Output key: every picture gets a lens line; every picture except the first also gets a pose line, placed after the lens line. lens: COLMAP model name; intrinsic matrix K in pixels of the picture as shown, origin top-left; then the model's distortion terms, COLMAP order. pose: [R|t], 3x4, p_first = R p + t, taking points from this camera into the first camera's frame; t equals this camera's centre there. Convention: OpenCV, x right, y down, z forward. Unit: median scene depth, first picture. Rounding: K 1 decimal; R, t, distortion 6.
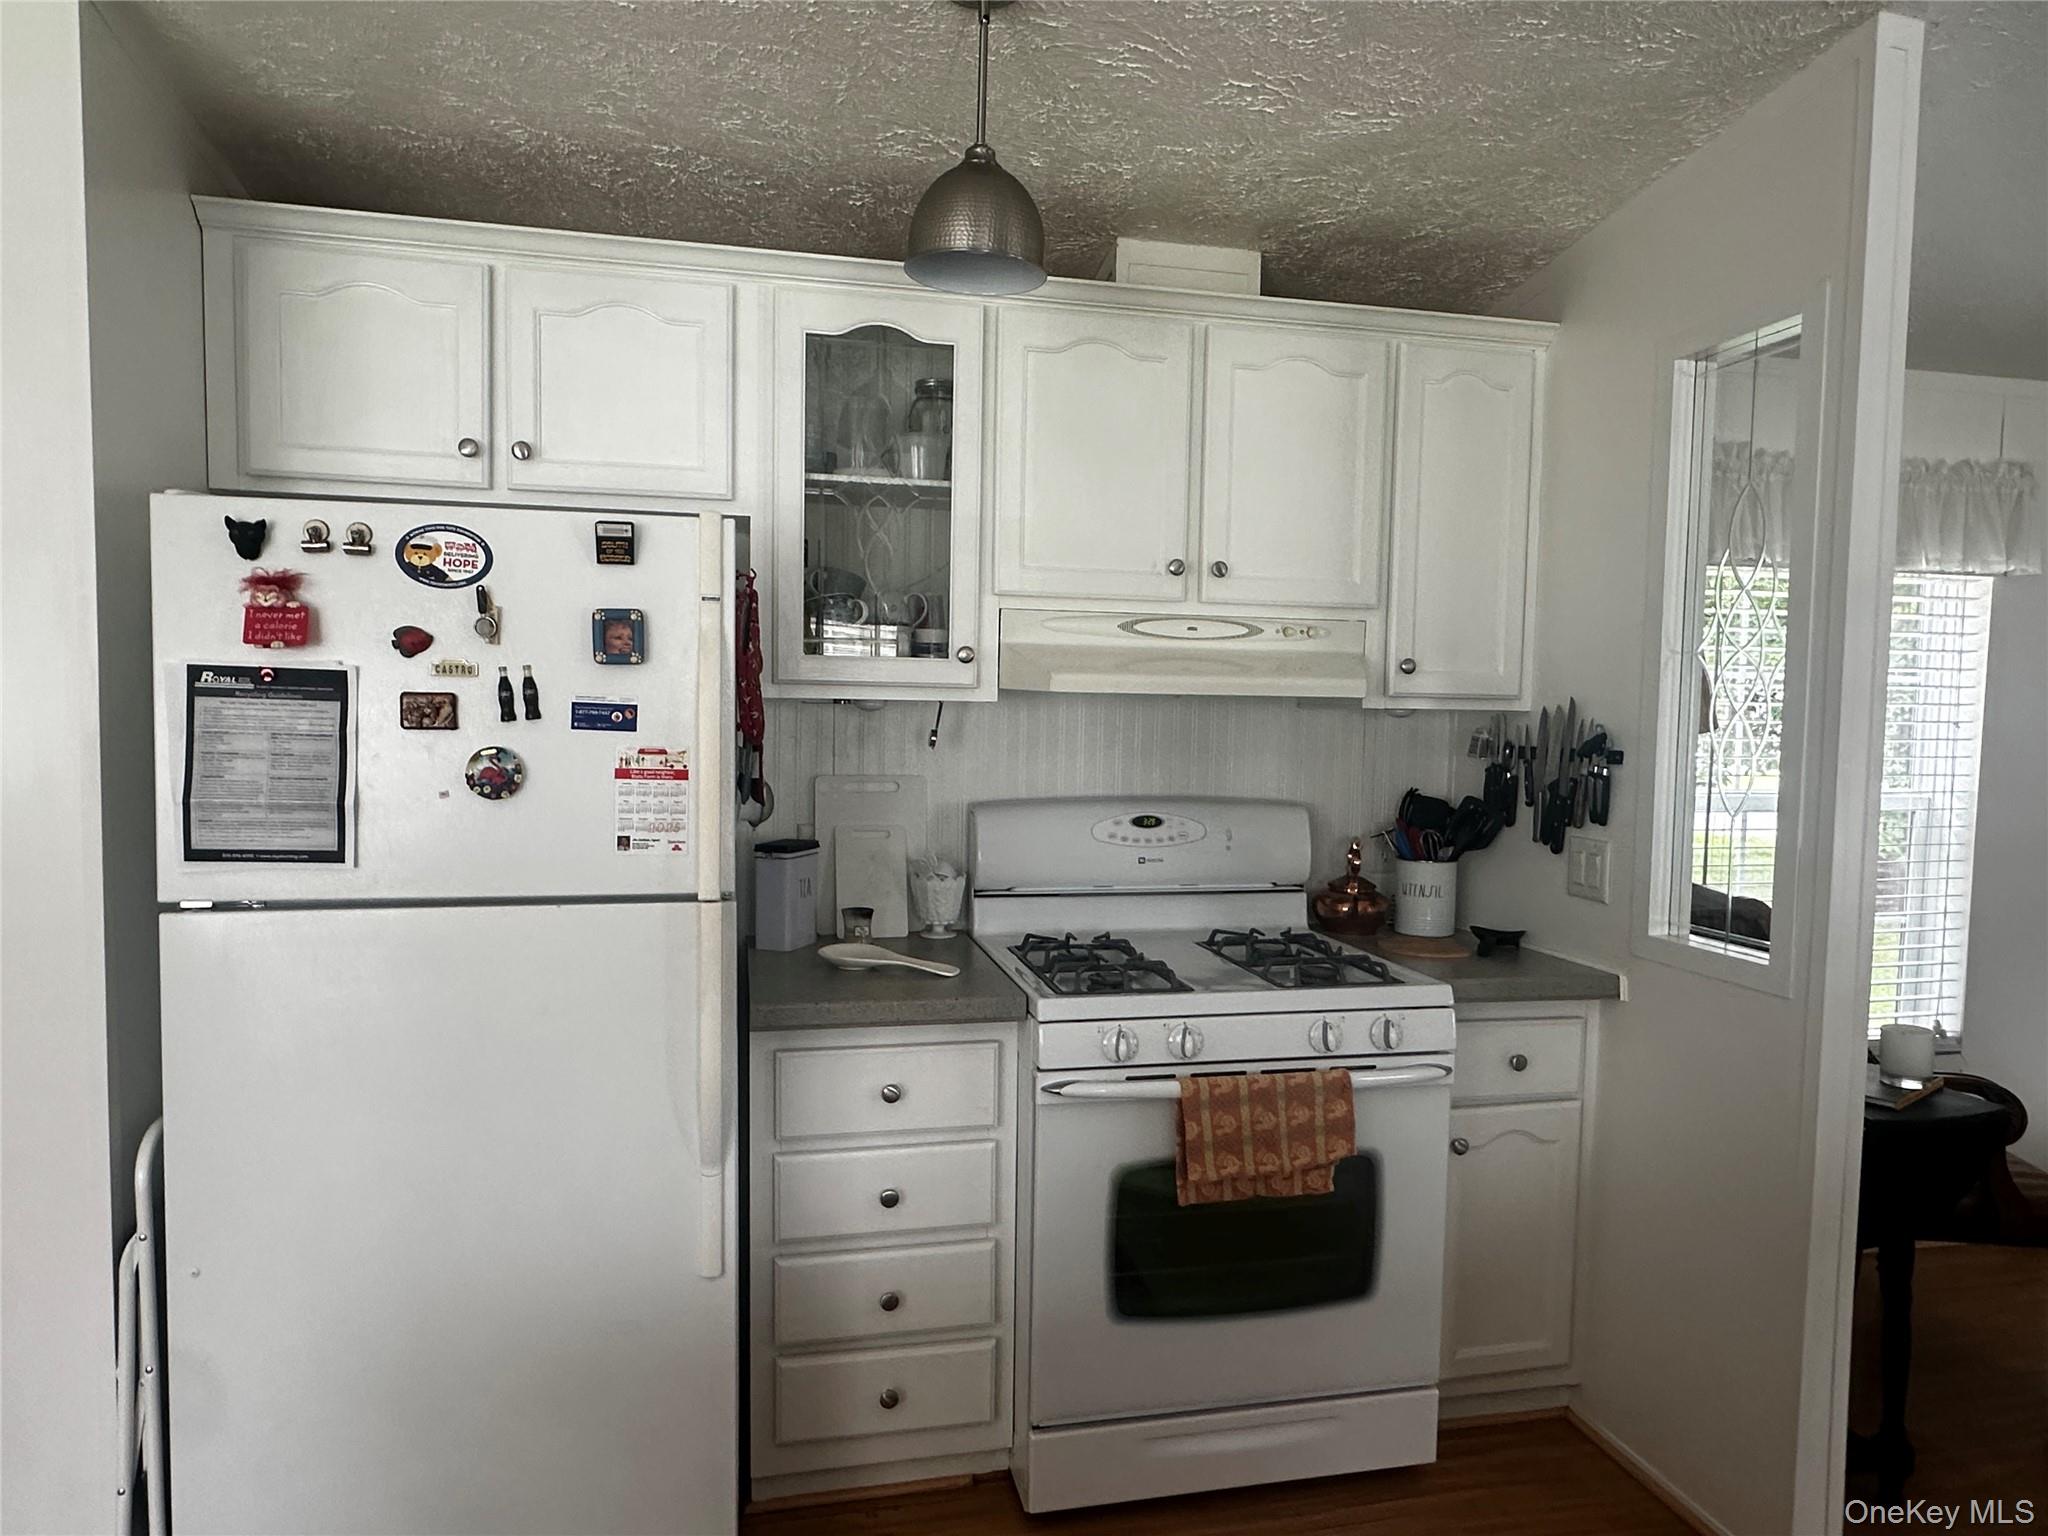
lens RADIAL K [[1243.2, 0, 1022.6], [0, 1243.2, 776.0], [0, 0, 1]] dist [-0.002336, 0.003730]
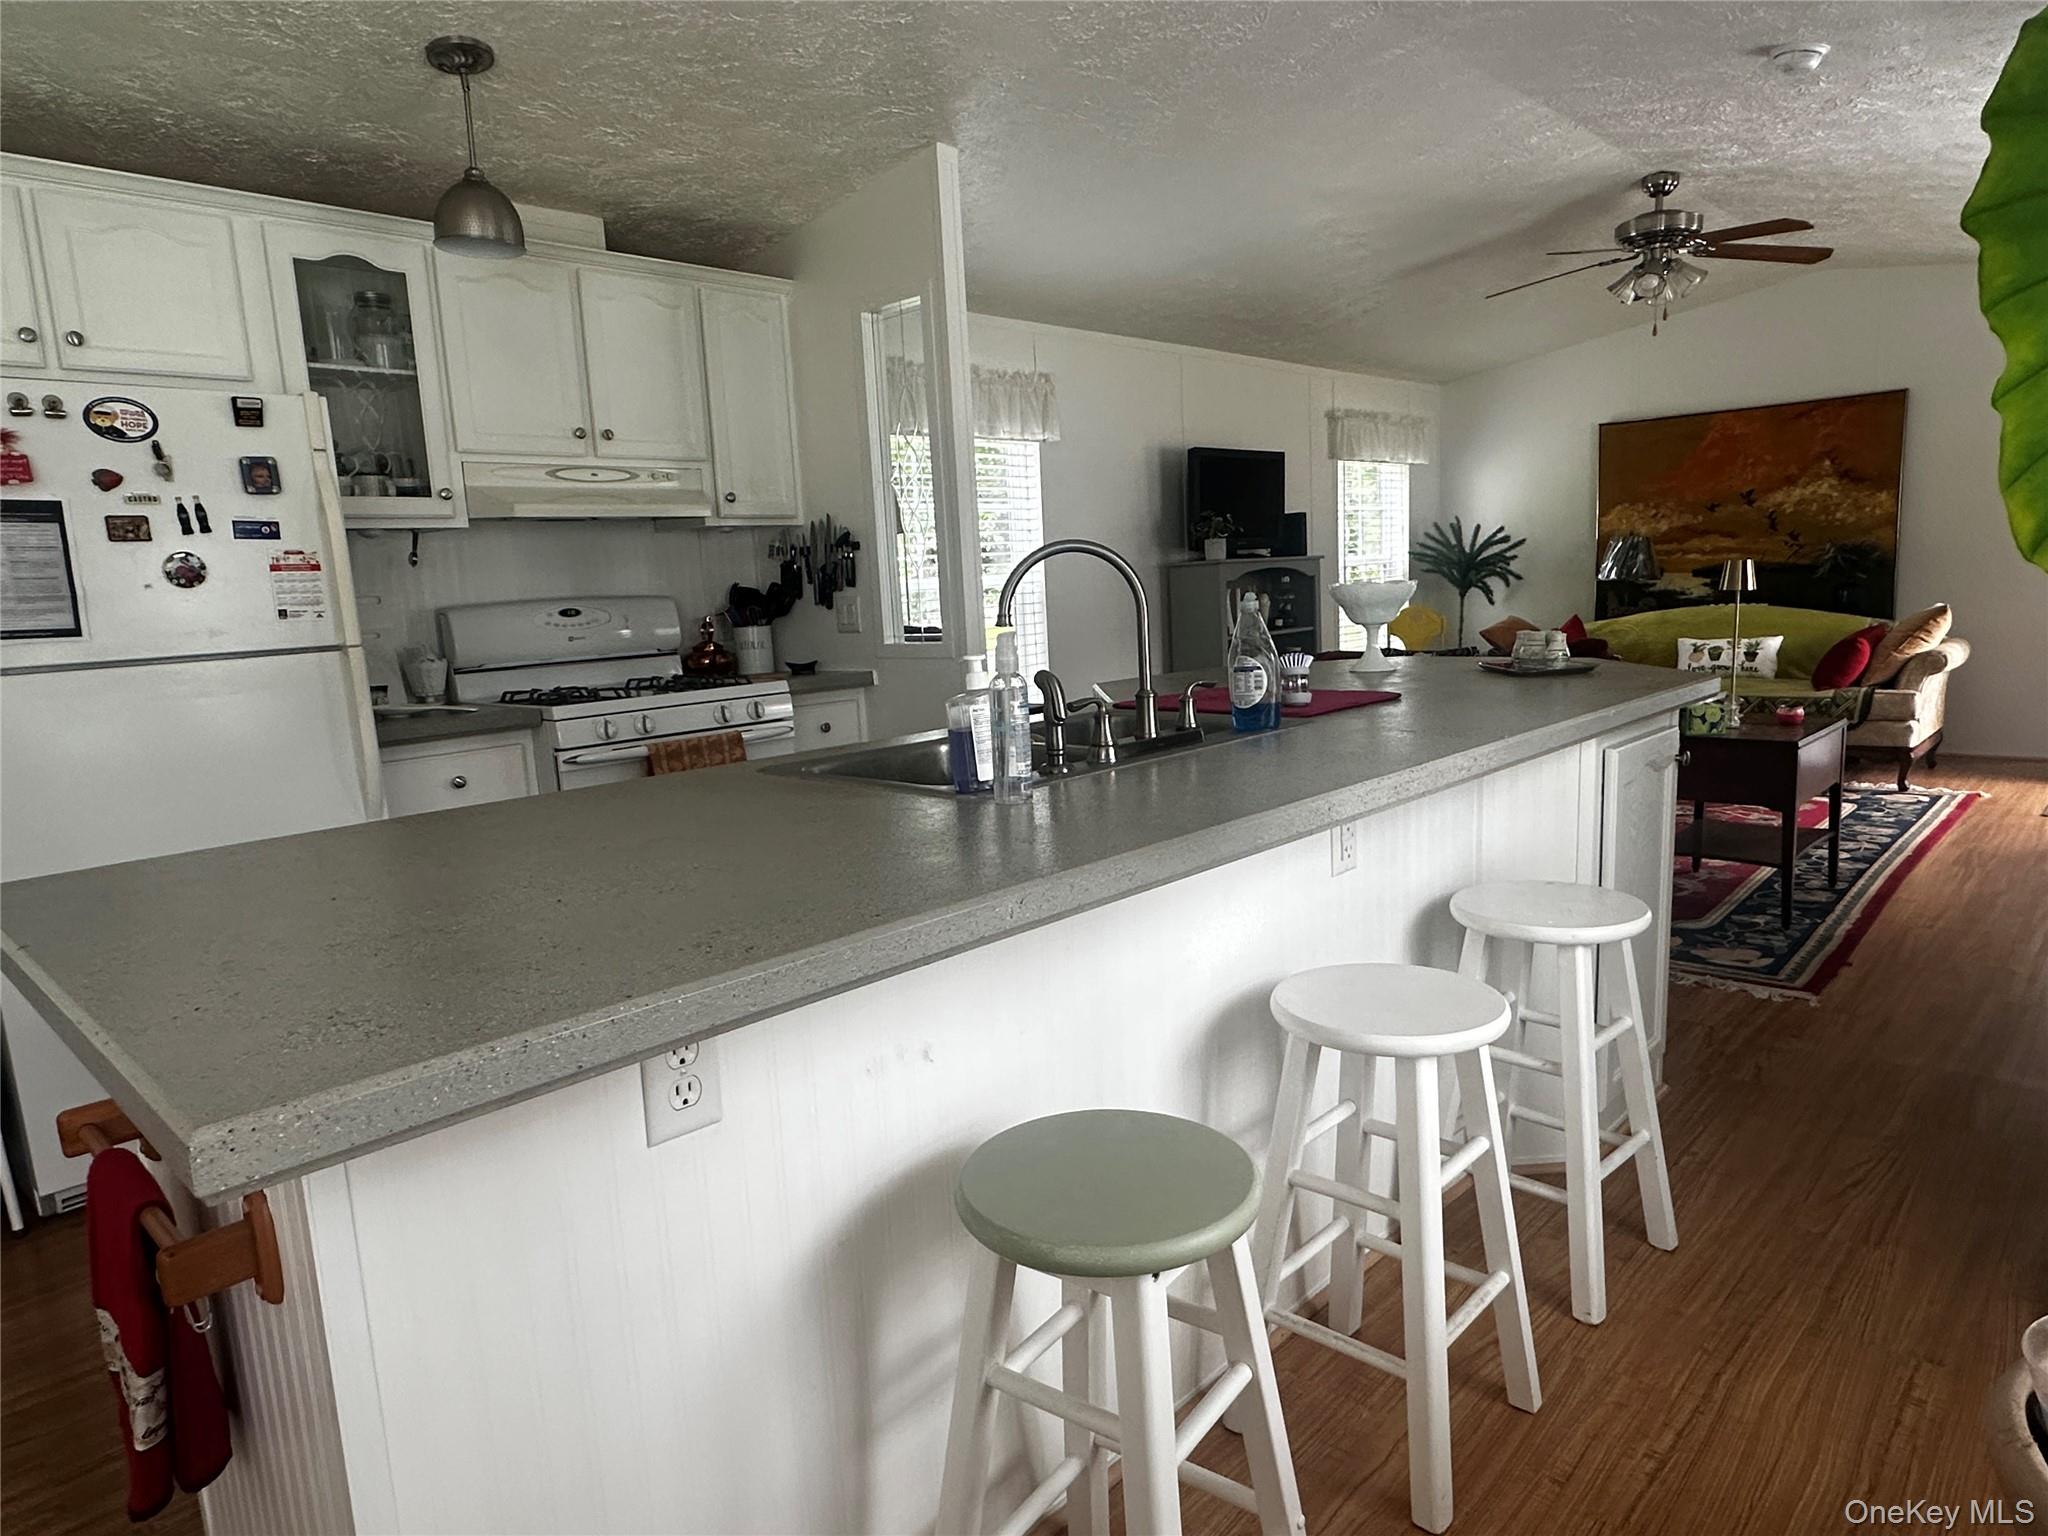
lens RADIAL K [[1243.2, 0, 1029.7], [0, 1243.2, 770.7], [0, 0, 1]] dist [-0.002336, 0.003730]
pose [[0.819758, -0.148042, 0.553245, -0.330448], [0.099098, 0.988108, 0.117570, 0.115924], [-0.564071, -0.041553, 0.824680, -0.580195]]
